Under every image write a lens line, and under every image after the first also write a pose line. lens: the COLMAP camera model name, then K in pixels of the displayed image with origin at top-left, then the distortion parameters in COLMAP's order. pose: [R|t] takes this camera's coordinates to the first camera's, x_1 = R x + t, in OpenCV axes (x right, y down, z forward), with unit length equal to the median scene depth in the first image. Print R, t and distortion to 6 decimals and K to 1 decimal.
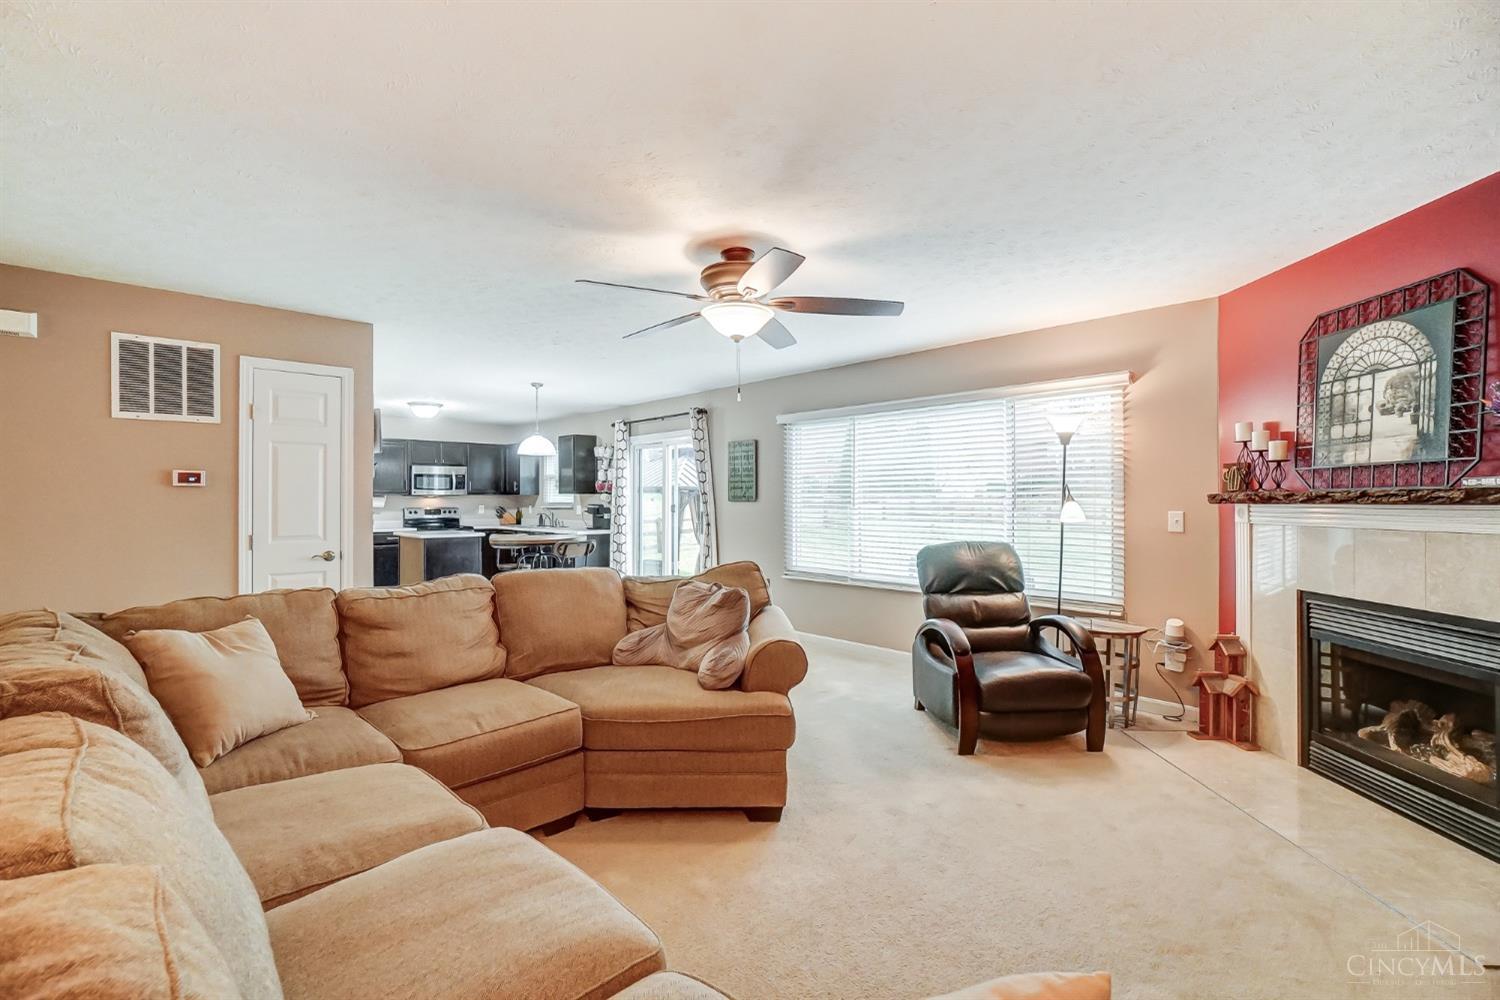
lens RADIAL K [[658.7, 0, 723.6], [0, 658.7, 497.7], [0, 0, 1]] dist [-0.000589, 0.000181]
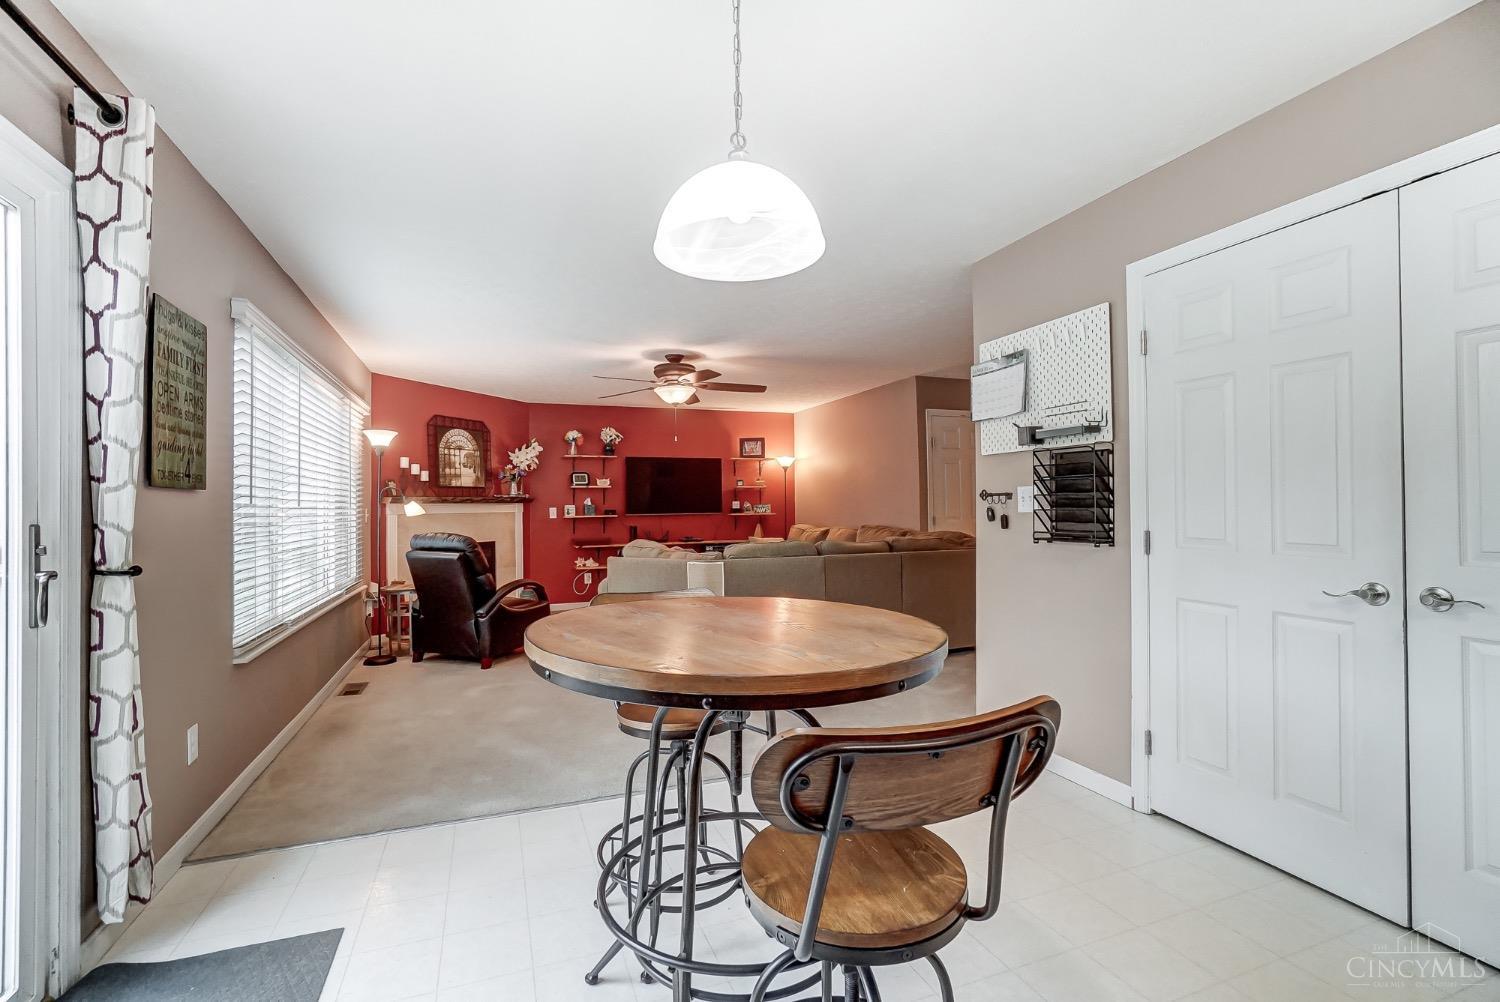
lens RADIAL K [[658.7, 0, 723.6], [0, 658.7, 498.7], [0, 0, 1]] dist [-0.000589, 0.000181]
pose [[-0.919218, 0.017482, 0.393360, -0.820140], [0.011776, 0.999788, -0.016915, 0.043701], [-0.393572, -0.010916, -0.919229, 2.689249]]
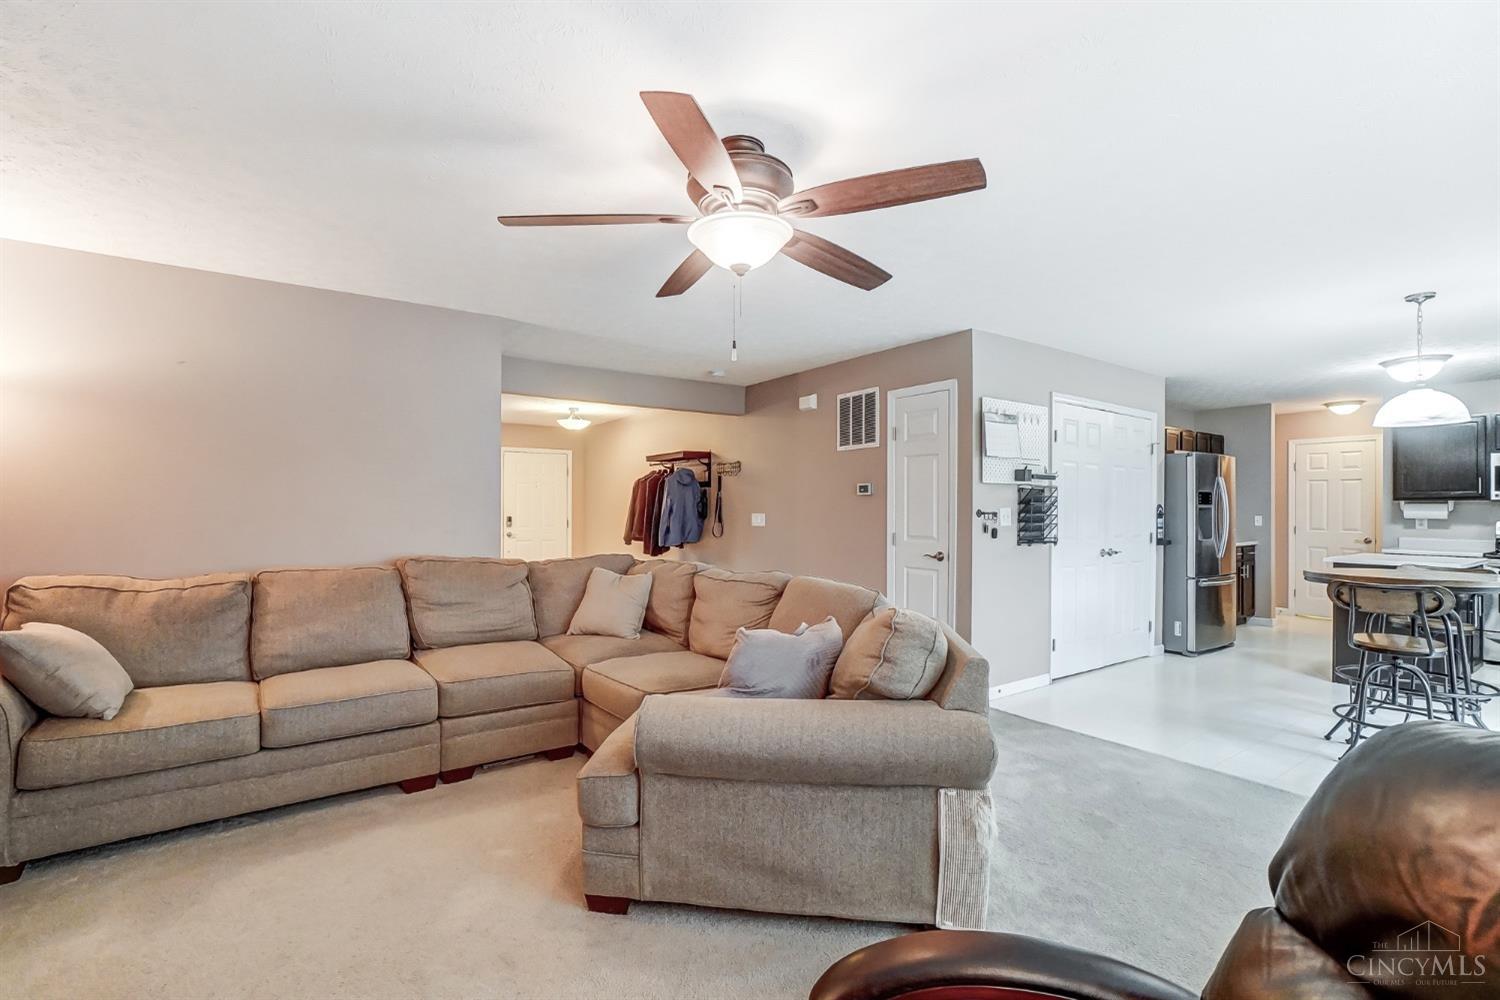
lens RADIAL K [[676.0, 0, 750.0], [0, 676.0, 500.0], [0, 0, 1]] dist [-0.010591, 0.000193]
pose [[-0.123338, -0.008749, -0.992326, 0.759415], [-0.000670, 0.999962, -0.008733, 0.007370], [0.992364, -0.000412, -0.123340, 1.148034]]
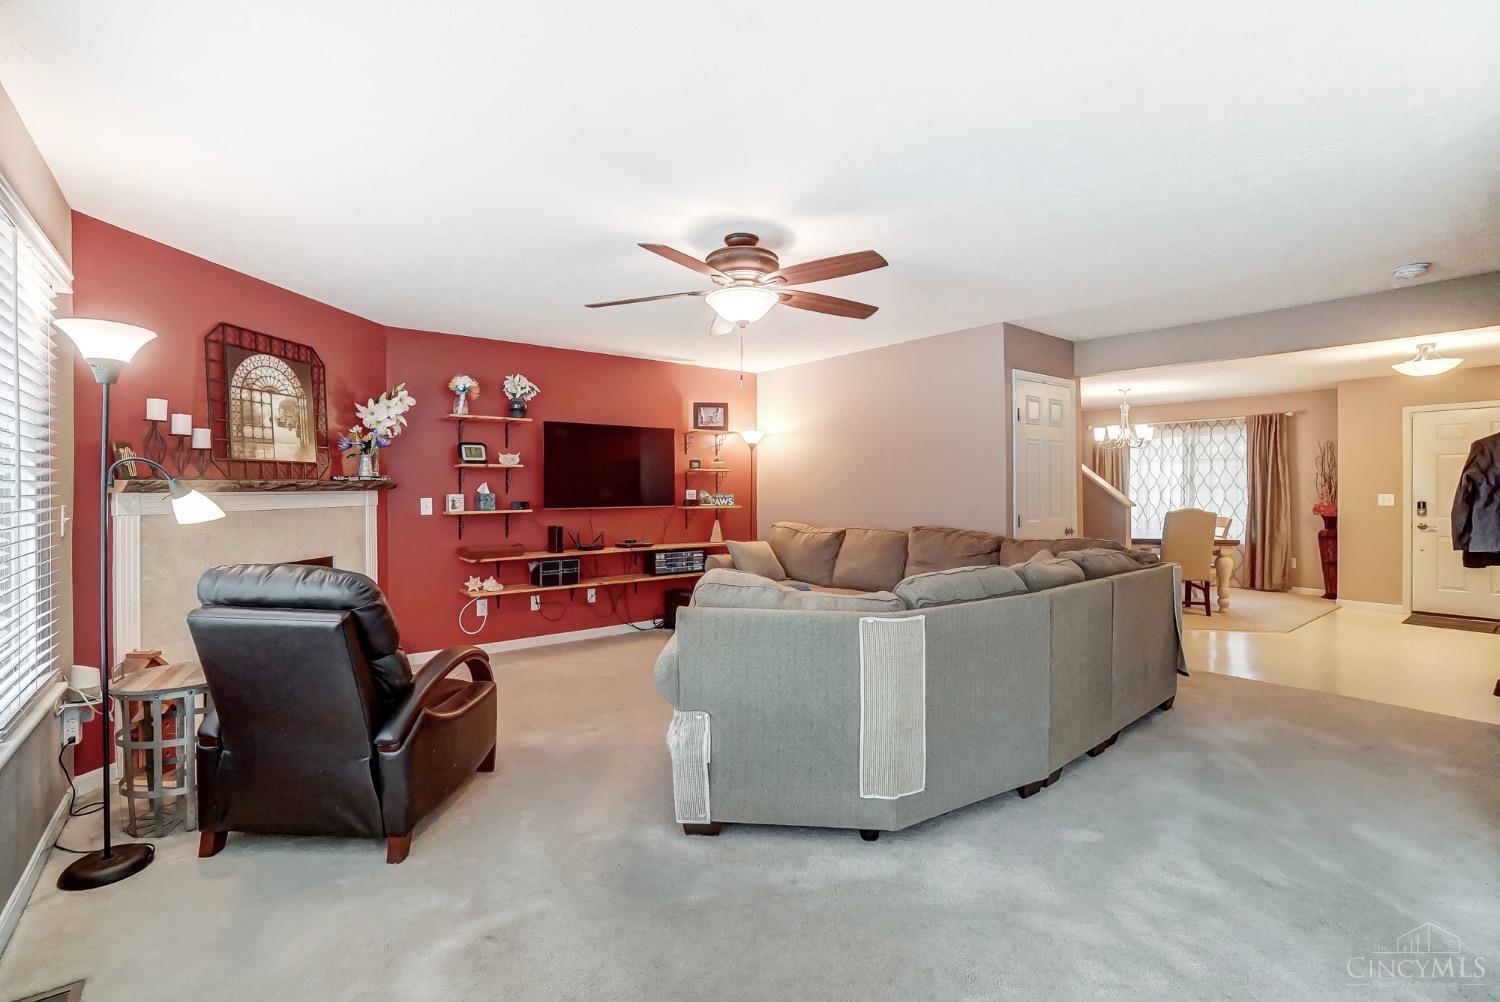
lens RADIAL K [[666.2, 0, 709.4], [0, 666.2, 495.1], [0, 0, 1]] dist [-0.003175, 0.011455]
pose [[-0.993509, 0.003253, 0.113705, -0.045910], [0.003944, 0.999975, 0.005849, 0.012694], [-0.113683, 0.006259, -0.993497, 2.108747]]
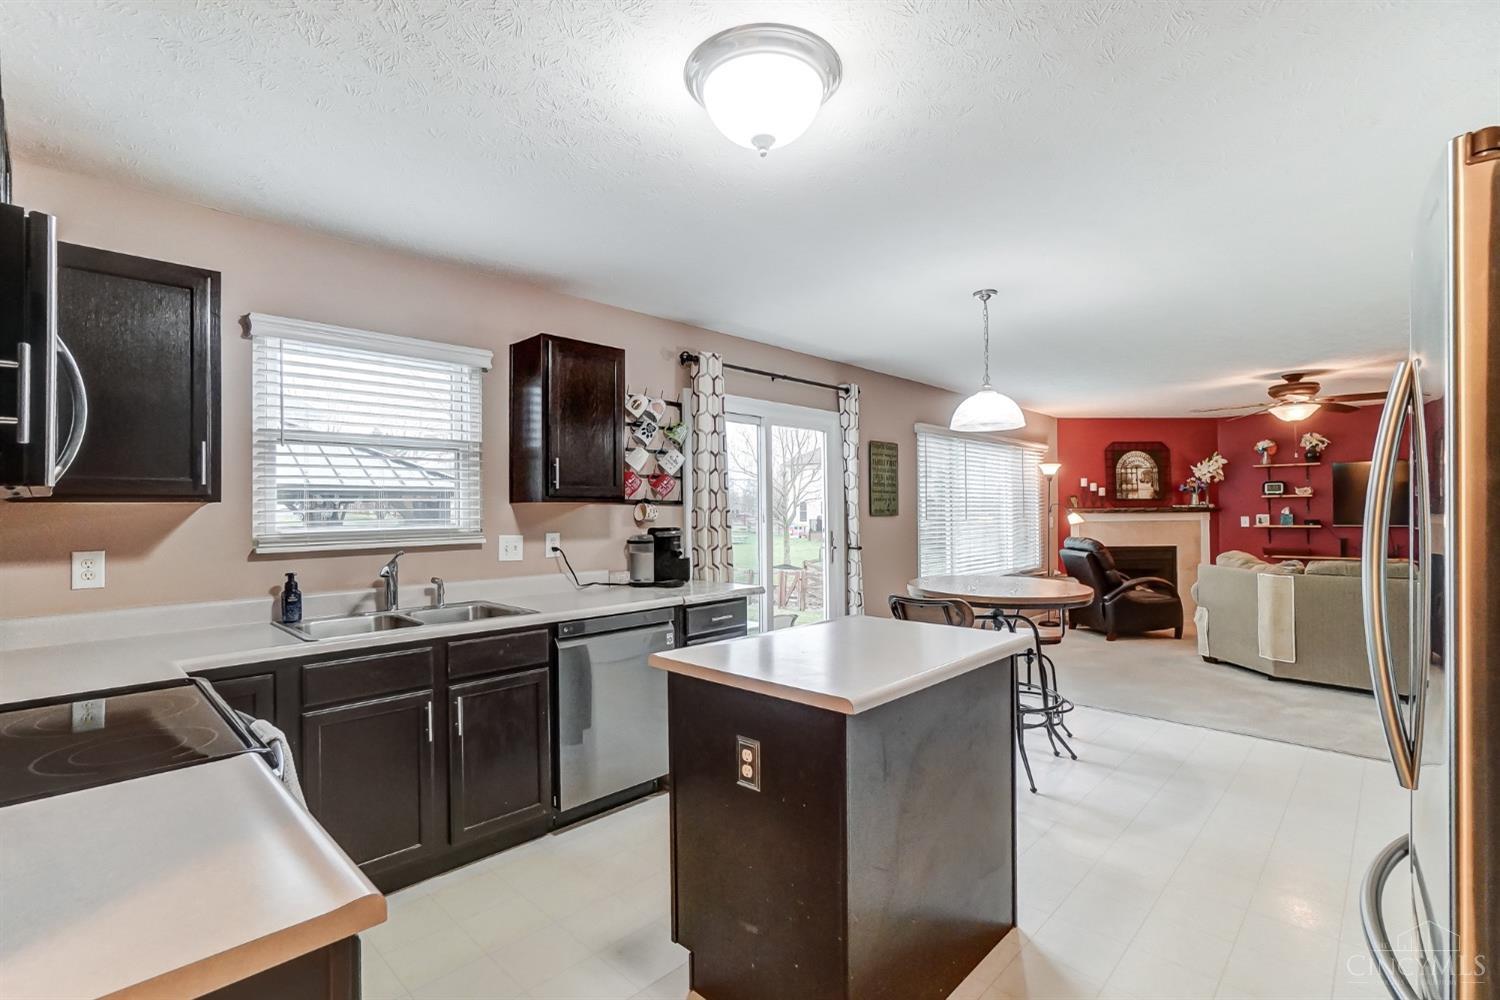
lens RADIAL K [[676.0, 0, 750.0], [0, 676.0, 500.0], [0, 0, 1]] dist [-0.010591, 0.000193]
pose [[-0.054913, 0.016754, 0.998351, -1.804794], [0.003189, 0.999857, -0.016603, -0.002048], [-0.998486, 0.002272, -0.054958, 2.717732]]
